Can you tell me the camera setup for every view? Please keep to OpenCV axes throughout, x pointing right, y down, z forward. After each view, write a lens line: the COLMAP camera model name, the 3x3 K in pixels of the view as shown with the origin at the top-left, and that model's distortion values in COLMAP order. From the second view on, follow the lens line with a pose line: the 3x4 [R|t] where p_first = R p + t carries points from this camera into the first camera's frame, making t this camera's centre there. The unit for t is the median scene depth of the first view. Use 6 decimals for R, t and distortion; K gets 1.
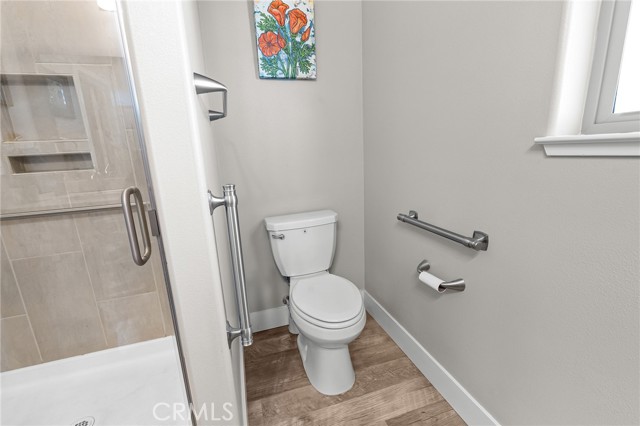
lens RADIAL K [[281.3, 0, 320.0], [0, 281.3, 213.0], [0, 0, 1]] dist [-0.000794, -0.000144]
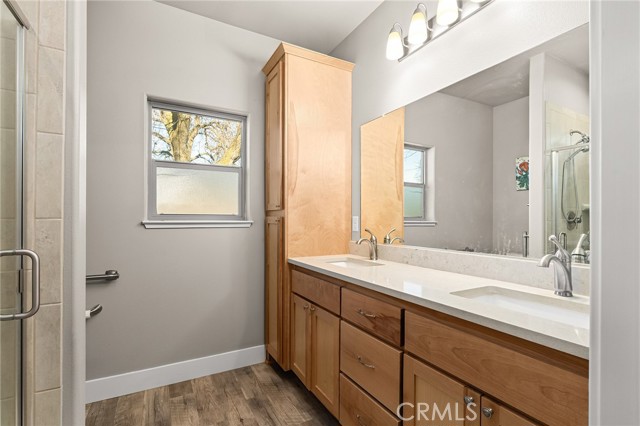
lens RADIAL K [[300.2, 0, 320.9], [0, 300.2, 217.7], [0, 0, 1]] dist [-0.000138, -0.000326]
pose [[-0.198681, 0.051384, 0.978716, -1.136036], [0.225149, 0.974309, -0.005447, 0.037612], [-0.953852, 0.219275, -0.205146, 0.028144]]
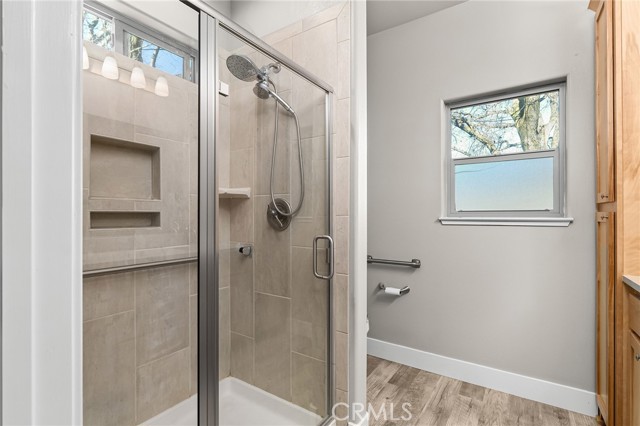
lens RADIAL K [[307.4, 0, 320.0], [0, 307.4, 213.0], [0, 0, 1]] dist [0.000495, 0.000573]
pose [[0.782146, 0.051897, 0.620931, -1.036621], [0.103216, 0.971967, -0.211251, 0.102601], [-0.614487, 0.229319, 0.754863, -0.275915]]
